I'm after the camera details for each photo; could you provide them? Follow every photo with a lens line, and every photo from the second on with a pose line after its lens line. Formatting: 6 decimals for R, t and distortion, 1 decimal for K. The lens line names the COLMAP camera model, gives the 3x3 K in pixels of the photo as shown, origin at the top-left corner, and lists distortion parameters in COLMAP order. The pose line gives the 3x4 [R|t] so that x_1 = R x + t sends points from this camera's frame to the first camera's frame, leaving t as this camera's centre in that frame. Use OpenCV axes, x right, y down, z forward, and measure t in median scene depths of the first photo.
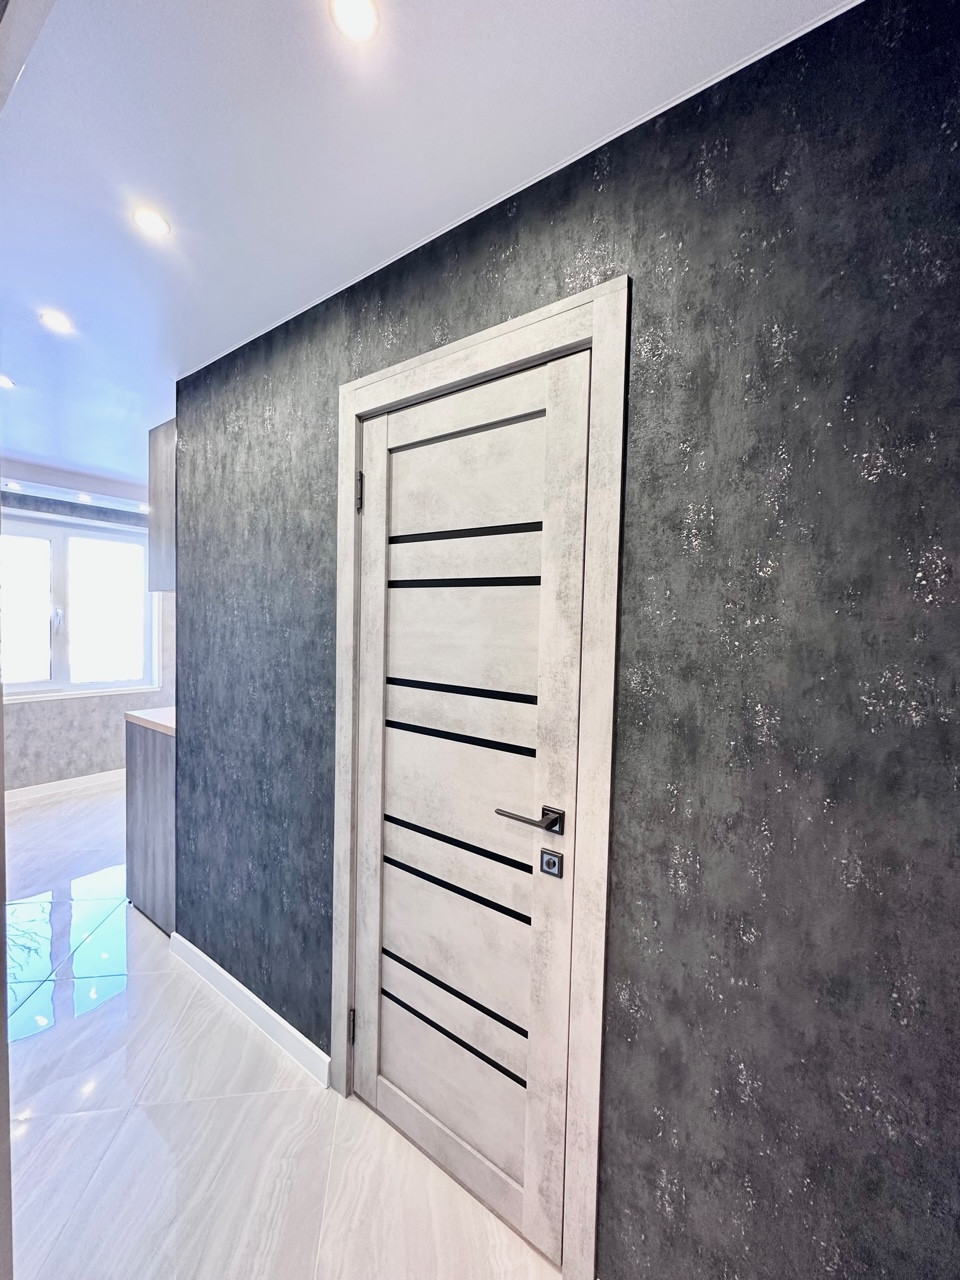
lens RADIAL K [[510.3, 0, 480.0], [0, 510.3, 640.0], [0, 0, 1]] dist [-0.001940, 0.000310]
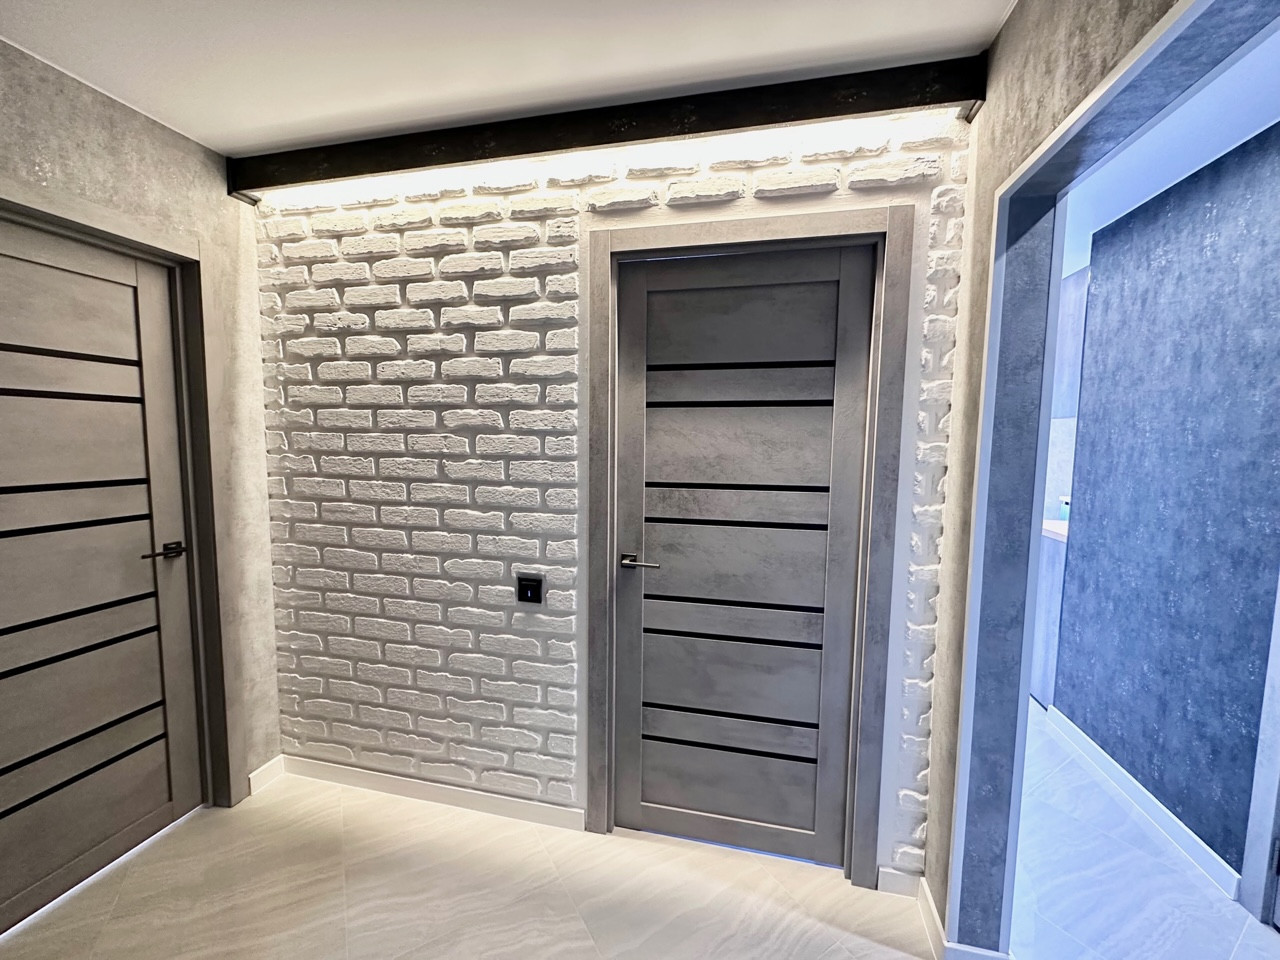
lens RADIAL K [[510.3, 0, 640.0], [0, 510.3, 480.0], [0, 0, 1]] dist [-0.001940, 0.000310]
pose [[0.391367, 0.059450, -0.918312, 0.107648], [-0.035423, 0.998145, 0.049522, 0.028670], [0.919553, 0.013148, 0.392747, -0.450005]]
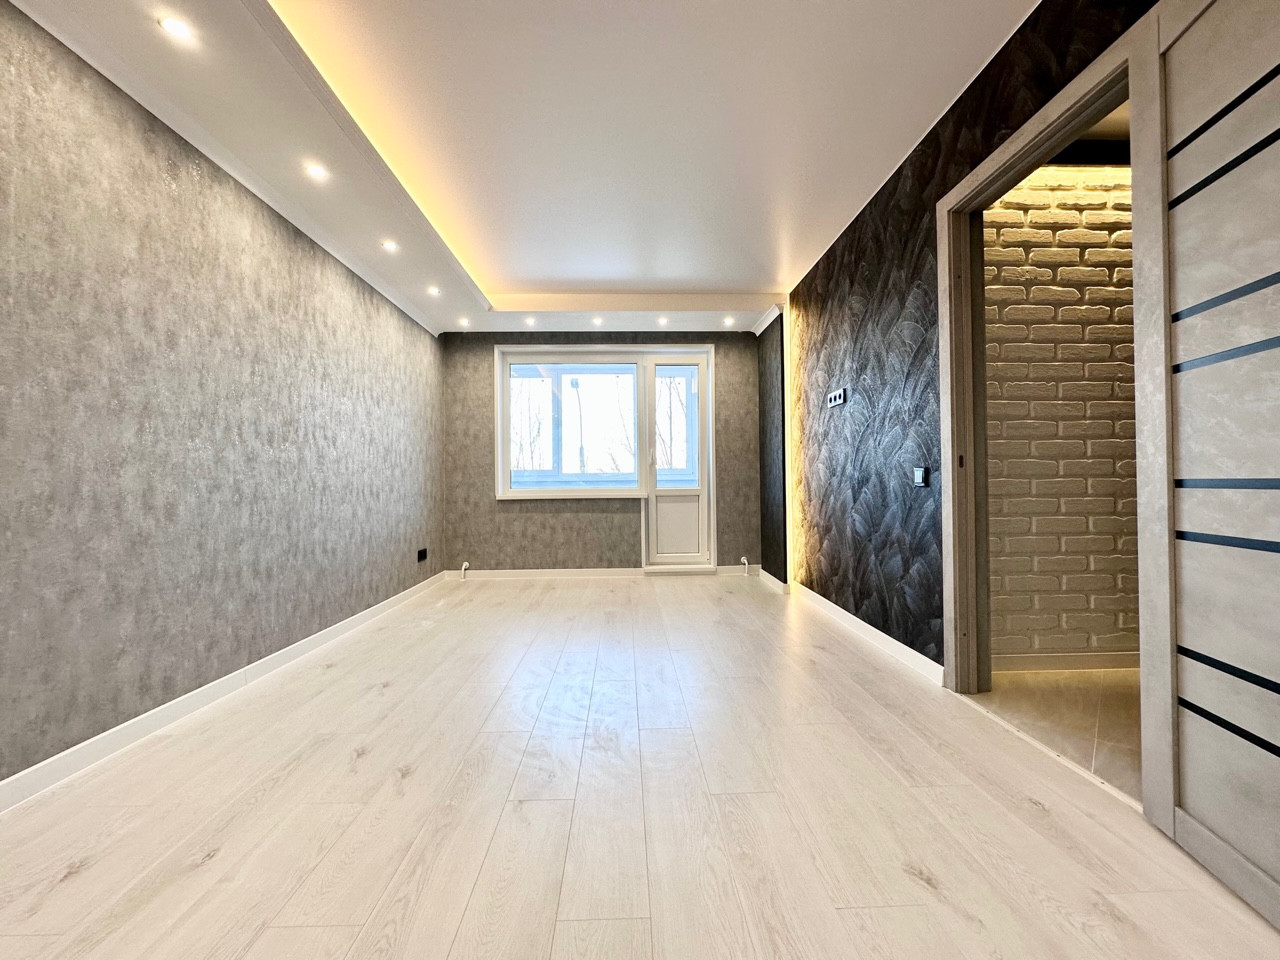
lens RADIAL K [[510.3, 0, 640.0], [0, 510.3, 480.0], [0, 0, 1]] dist [-0.001940, 0.000310]
pose [[0.617311, -0.041872, -0.785604, -0.768146], [-0.001210, 0.998531, -0.054172, 0.396010], [0.786718, 0.034392, 0.616353, -2.270872]]
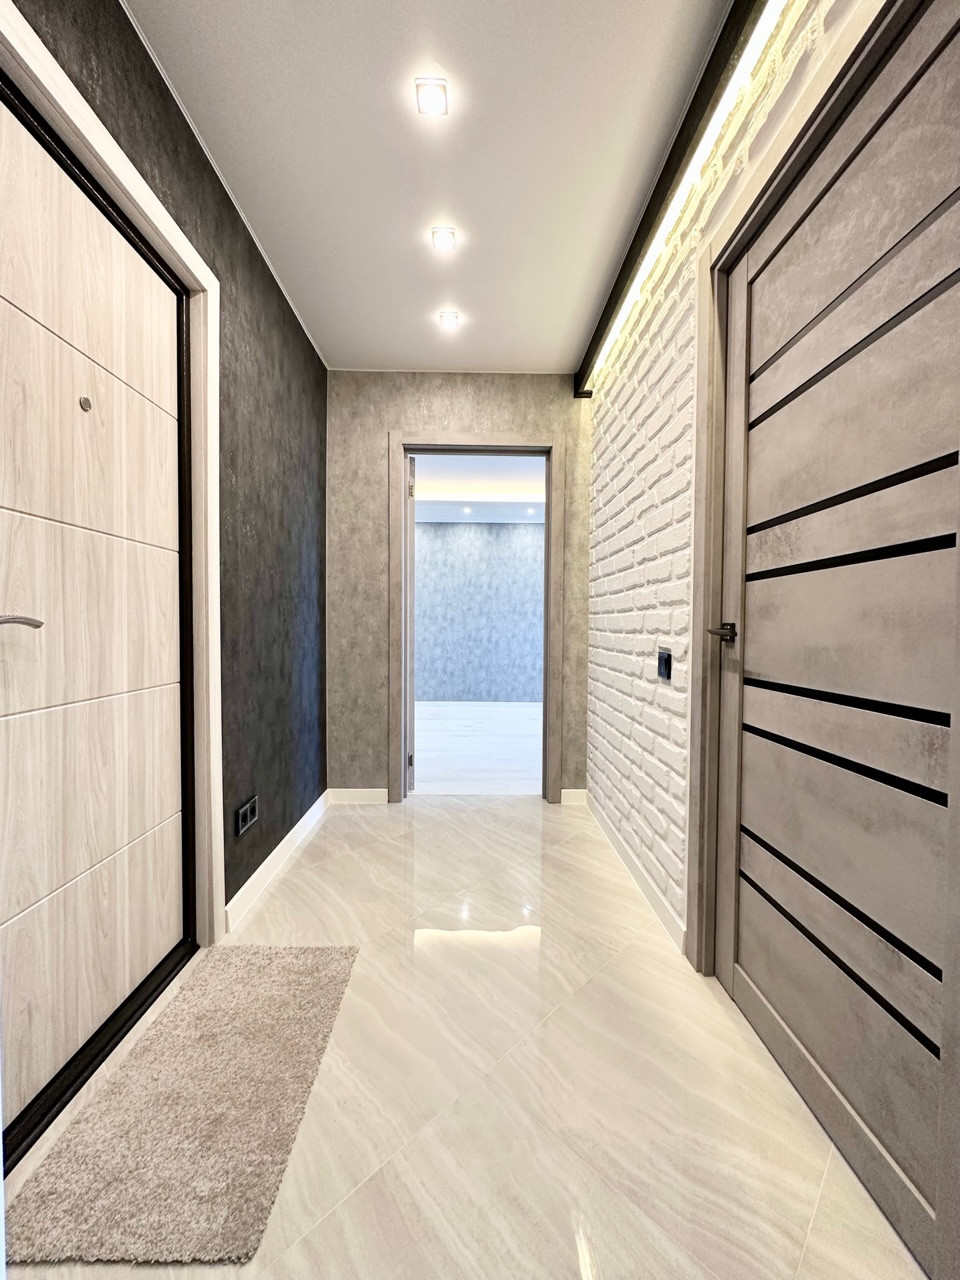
lens RADIAL K [[509.1, 0, 480.0], [0, 509.1, 640.0], [0, 0, 1]] dist [-0.000696, -0.000202]
pose [[-0.796025, -0.013943, -0.605103, -0.027790], [-0.049697, 0.997865, 0.042384, 0.240006], [0.603220, 0.063811, -0.795018, 0.341808]]
